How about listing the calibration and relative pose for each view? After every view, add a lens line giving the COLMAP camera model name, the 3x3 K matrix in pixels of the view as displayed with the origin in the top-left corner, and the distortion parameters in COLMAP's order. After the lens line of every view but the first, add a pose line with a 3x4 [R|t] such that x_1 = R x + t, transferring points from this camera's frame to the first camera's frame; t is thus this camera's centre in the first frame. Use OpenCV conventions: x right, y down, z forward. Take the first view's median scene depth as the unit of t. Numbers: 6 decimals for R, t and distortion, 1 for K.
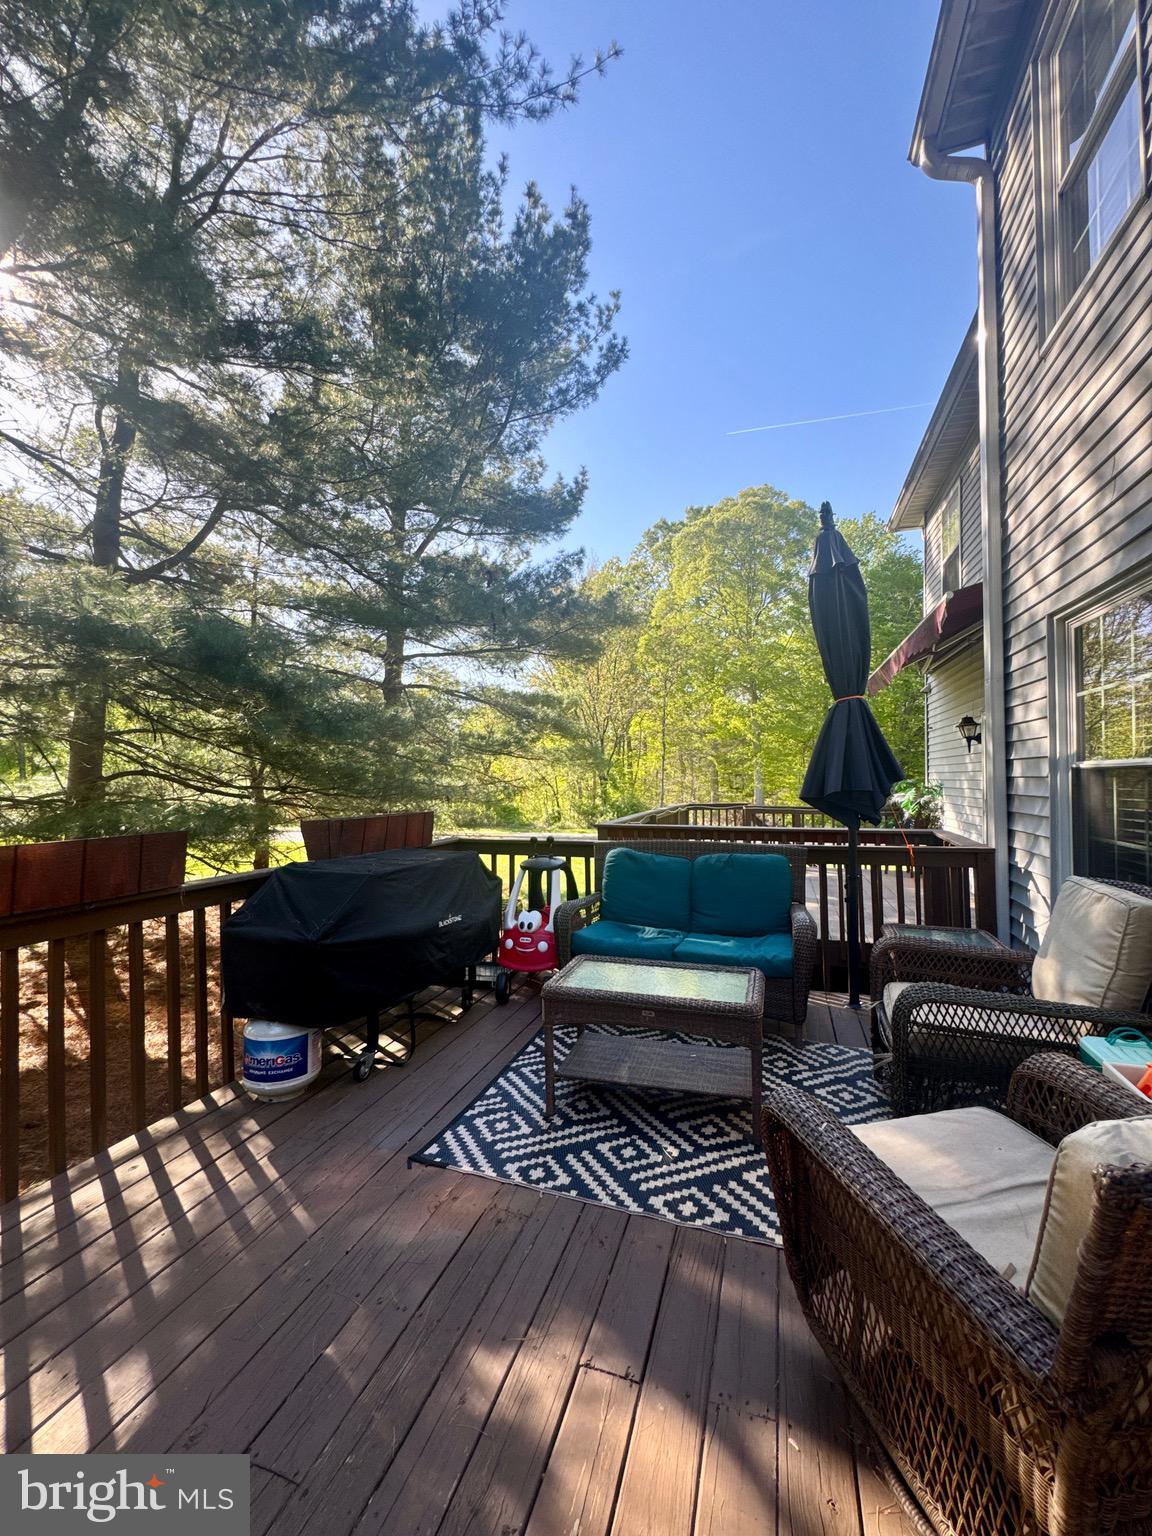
lens RADIAL K [[610.4, 0, 576.6], [0, 610.4, 772.0], [0, 0, 1]] dist [-0.000394, 0.000022]
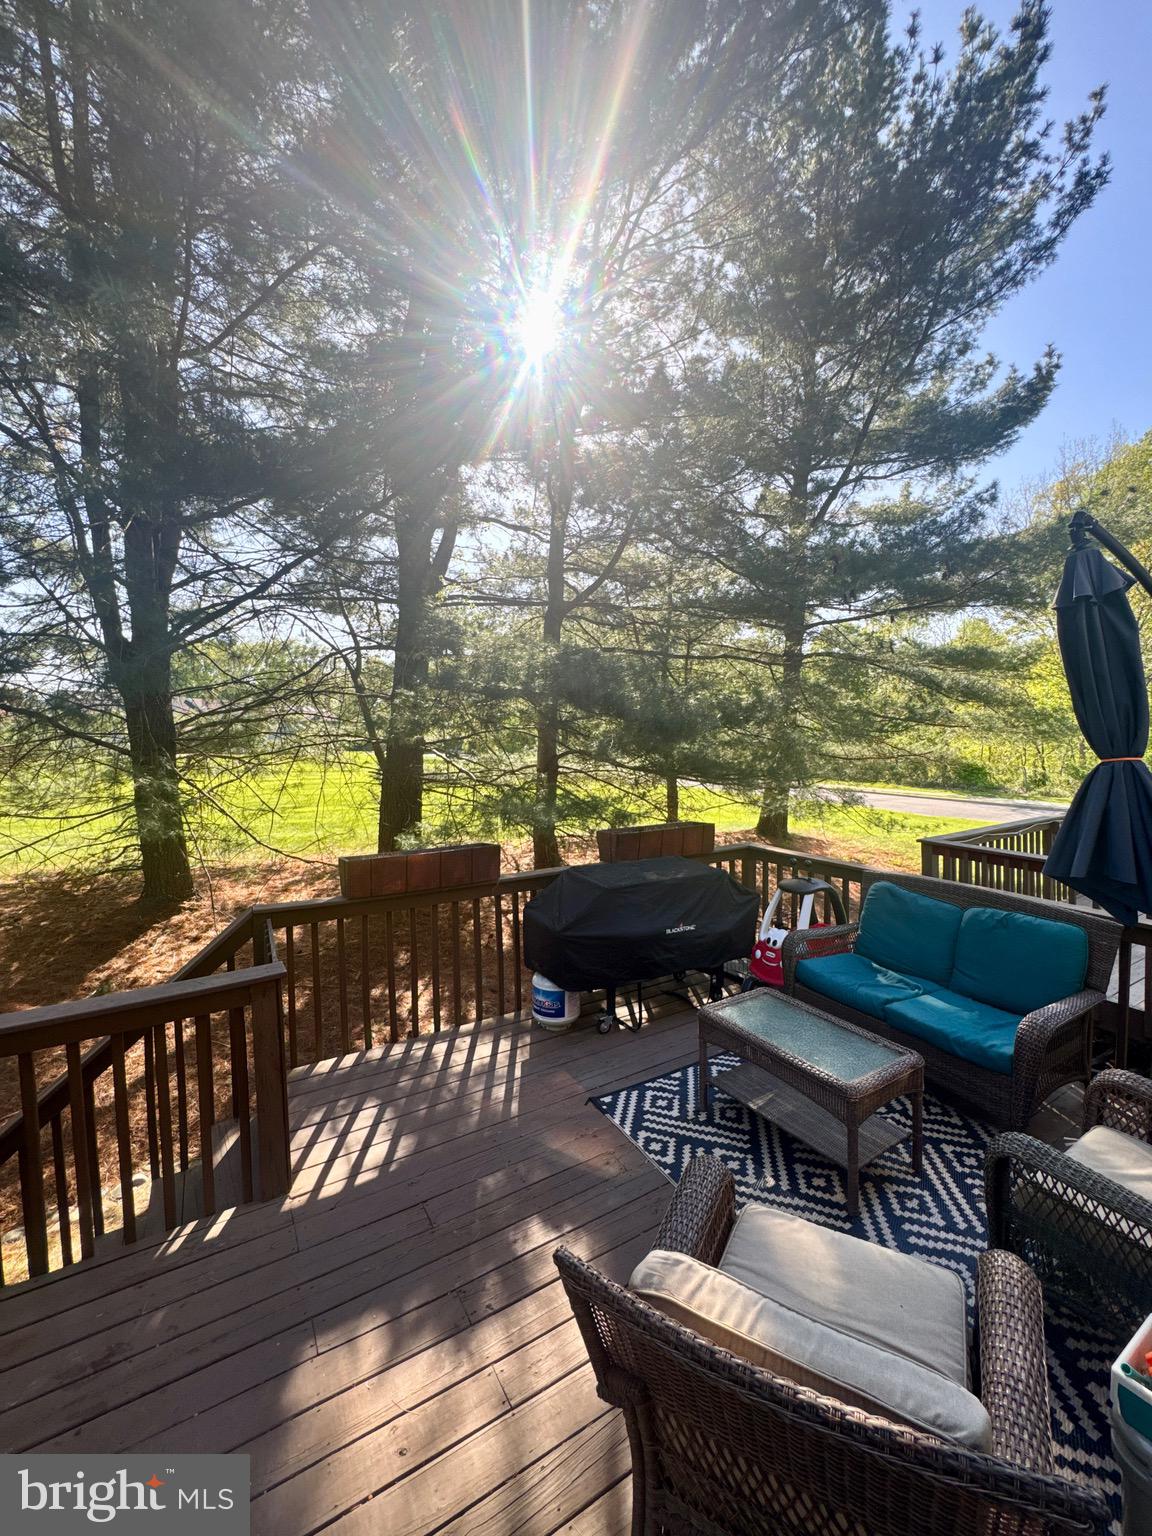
lens RADIAL K [[612.7, 0, 577.4], [0, 612.7, 765.9], [0, 0, 1]] dist [-0.003451, -0.000111]
pose [[0.759134, 0.037665, -0.649844, 0.532942], [0.012725, 0.997275, 0.072667, -0.219597], [0.650810, -0.063433, 0.756586, -0.050840]]
